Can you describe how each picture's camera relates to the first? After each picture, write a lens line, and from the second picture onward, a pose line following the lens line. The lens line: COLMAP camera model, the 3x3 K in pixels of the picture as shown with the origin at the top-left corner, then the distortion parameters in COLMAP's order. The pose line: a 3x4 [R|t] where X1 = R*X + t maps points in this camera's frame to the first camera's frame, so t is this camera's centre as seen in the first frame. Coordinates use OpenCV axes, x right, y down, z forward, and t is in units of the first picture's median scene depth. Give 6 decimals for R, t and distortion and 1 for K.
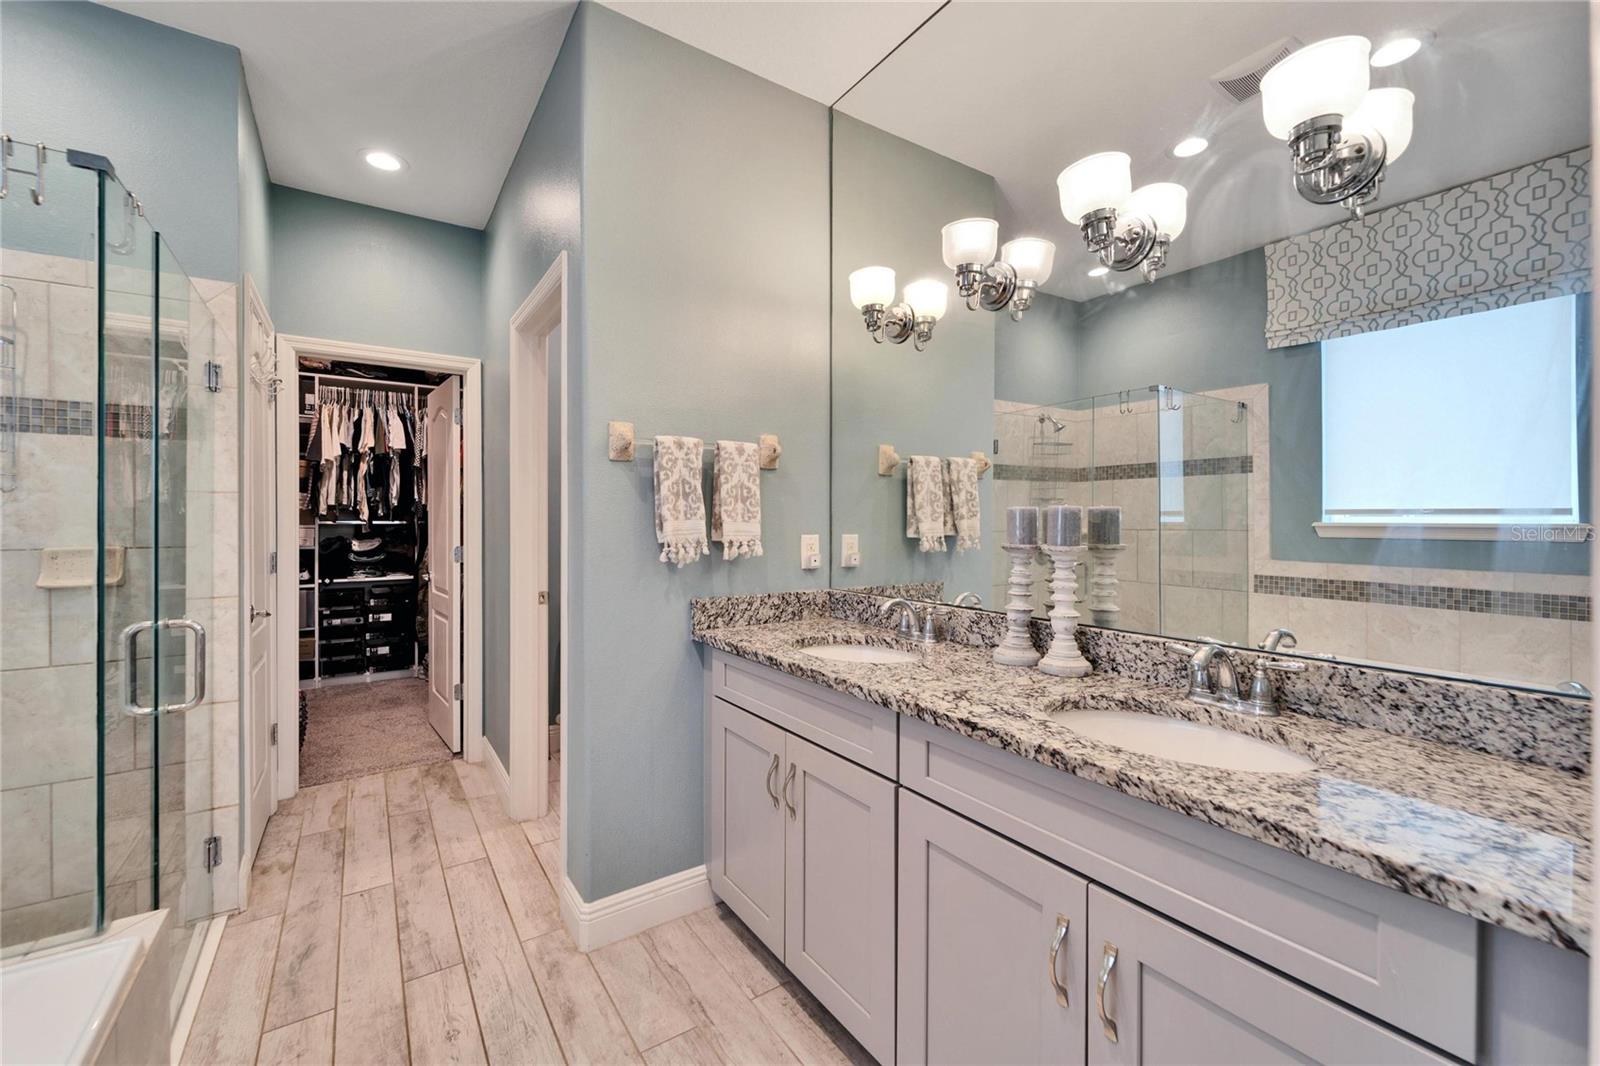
lens RADIAL K [[637.7, 0, 784.7], [0, 637.7, 524.2], [0, 0, 1]] dist [0.001528, -0.003462]
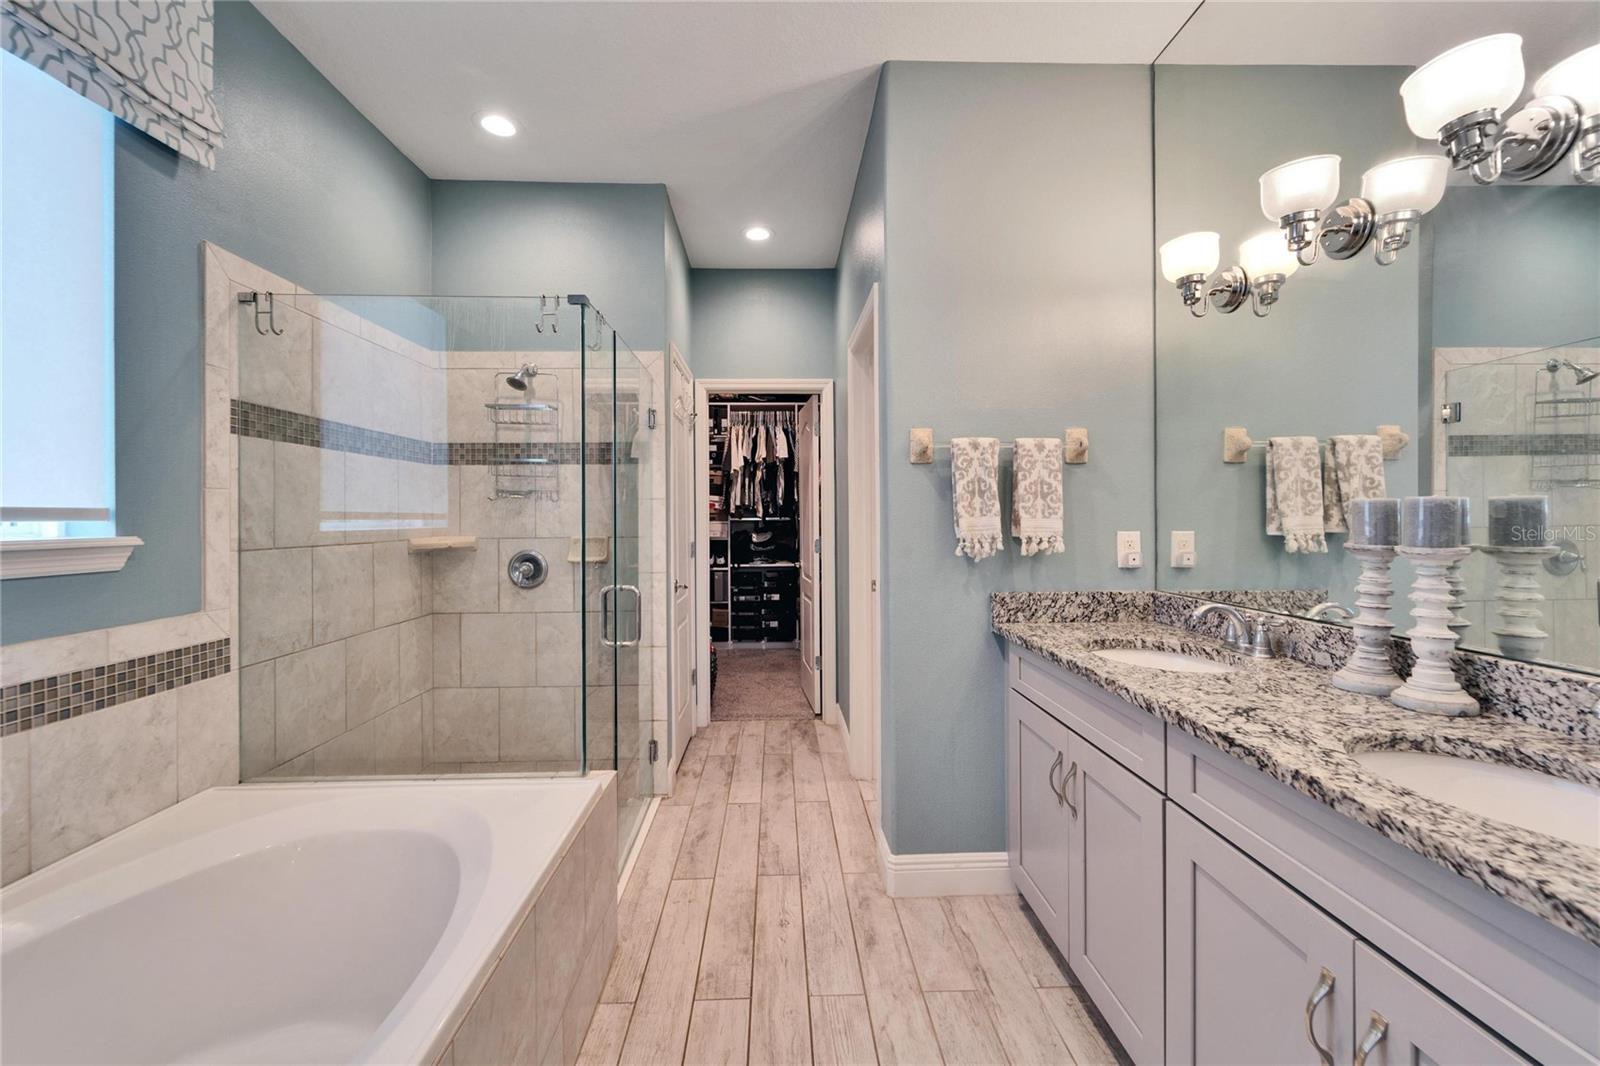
lens RADIAL K [[646.8, 0, 794.5], [0, 646.8, 517.5], [0, 0, 1]] dist [0.000033, -0.002552]
pose [[0.848534, -0.005686, -0.529110, 0.146030], [0.004519, 0.999984, -0.003499, -0.002731], [0.529121, 0.000578, 0.848546, -0.067543]]
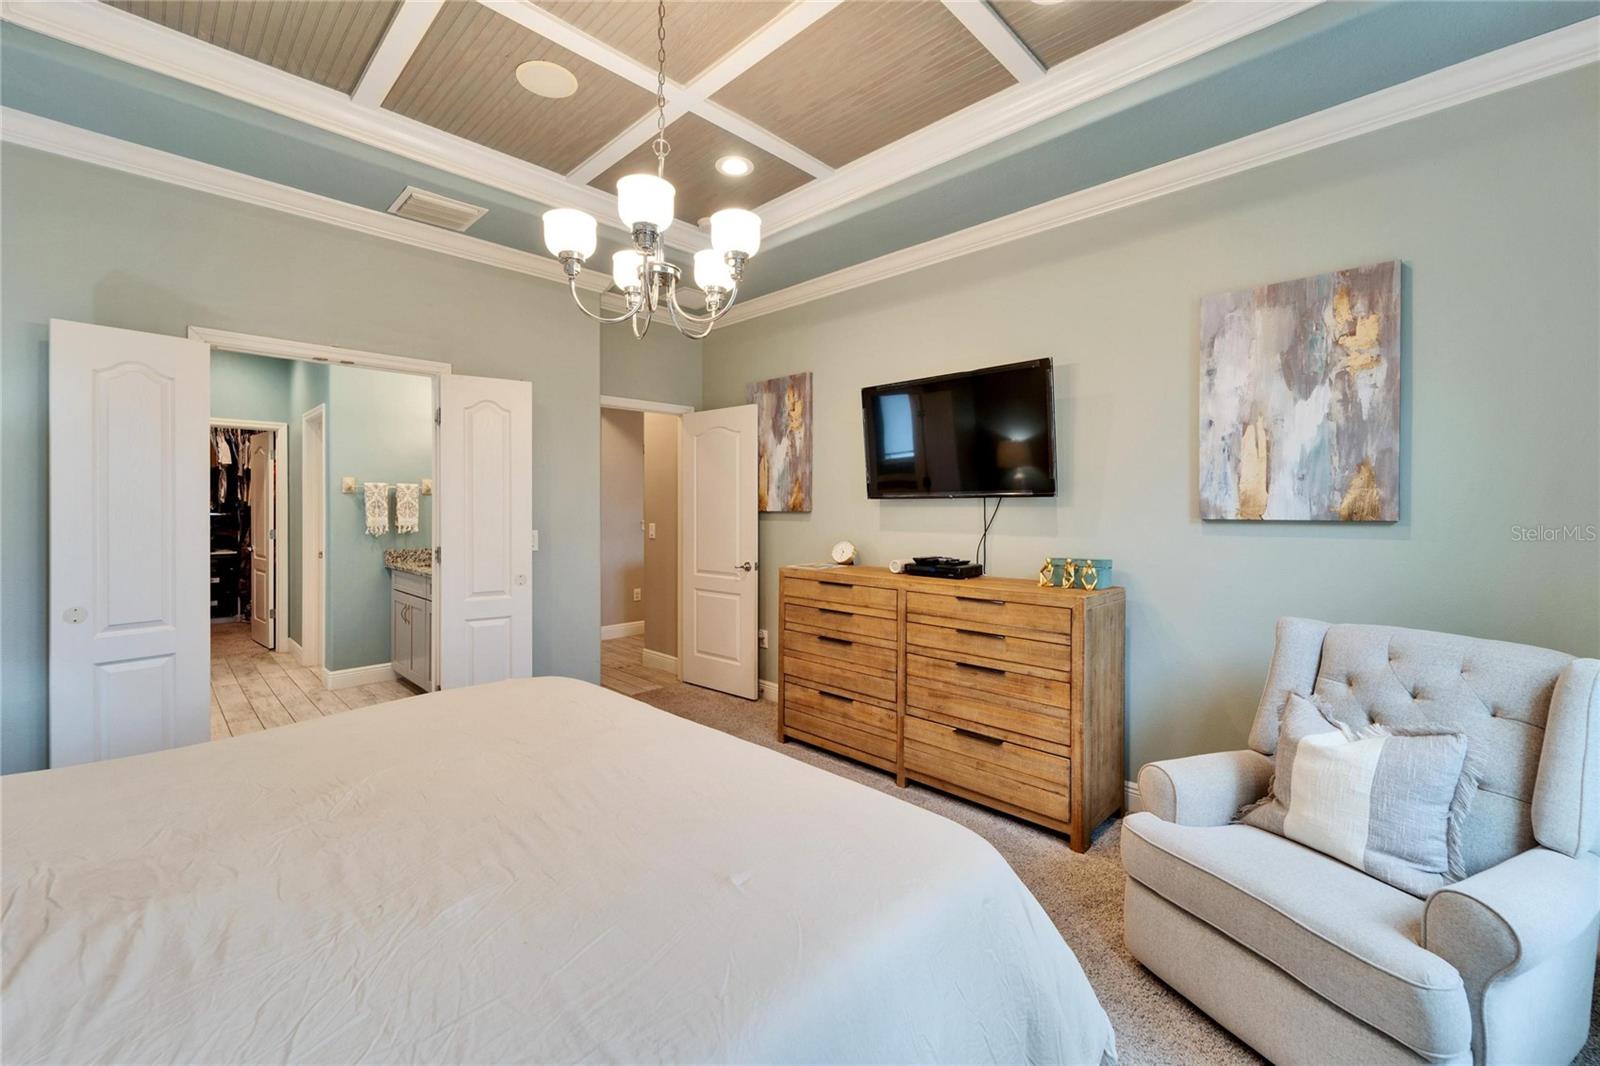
lens RADIAL K [[649.3, 0, 801.0], [0, 649.3, 507.4], [0, 0, 1]] dist [0.000259, -0.000068]
pose [[0.978228, 0.000074, 0.207533, 0.901811], [0.000057, 1.000000, -0.000625, -0.041881], [-0.207533, 0.000623, 0.978228, -1.753538]]
